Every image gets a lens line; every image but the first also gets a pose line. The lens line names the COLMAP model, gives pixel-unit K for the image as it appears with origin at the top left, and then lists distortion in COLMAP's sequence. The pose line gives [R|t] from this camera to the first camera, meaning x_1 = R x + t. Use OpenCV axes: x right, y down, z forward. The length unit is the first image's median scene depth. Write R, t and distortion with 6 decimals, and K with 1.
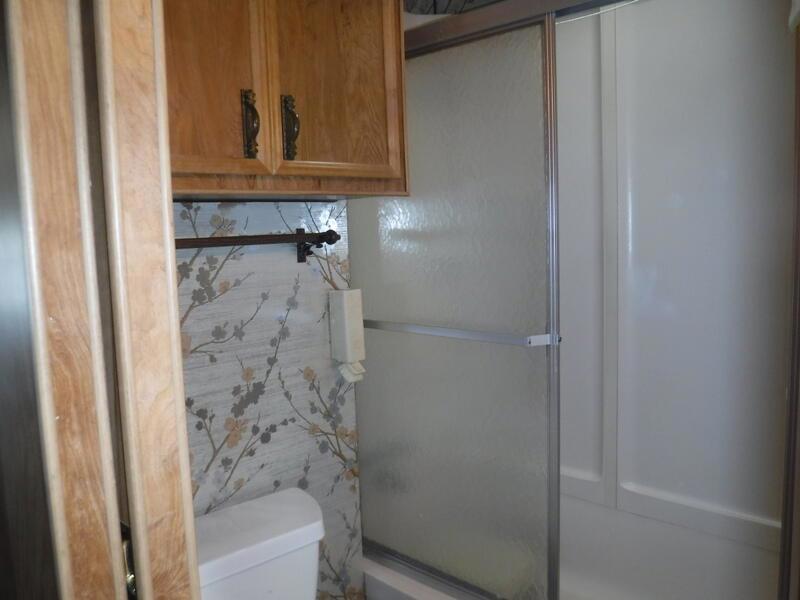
lens RADIAL K [[651.7, 0, 406.5], [0, 651.7, 298.6], [0, 0, 1]] dist [-0.090997, 0.048128]
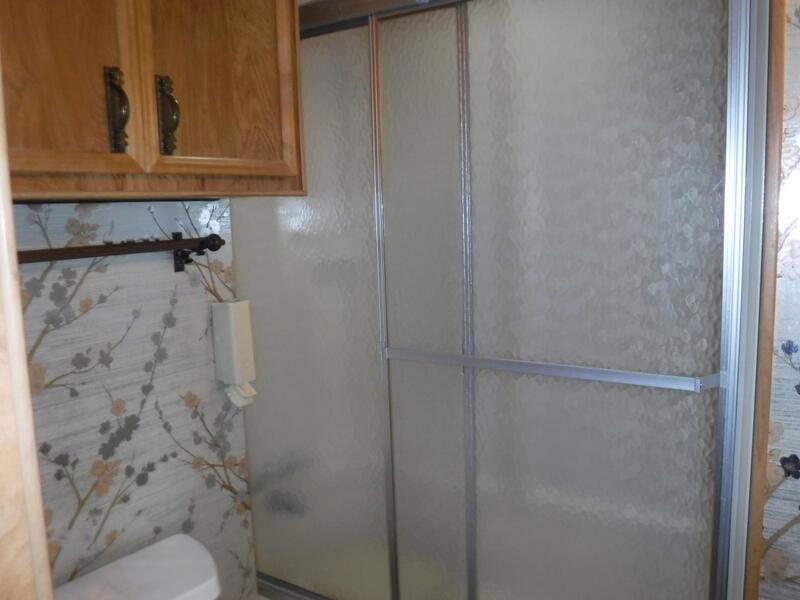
lens RADIAL K [[651.7, 0, 406.5], [0, 651.7, 298.6], [0, 0, 1]] dist [-0.090997, 0.048128]
pose [[0.979841, -0.020827, 0.198689, -0.039675], [0.016726, 0.999612, 0.022294, -0.036726], [-0.199076, -0.018522, 0.979809, 0.111727]]
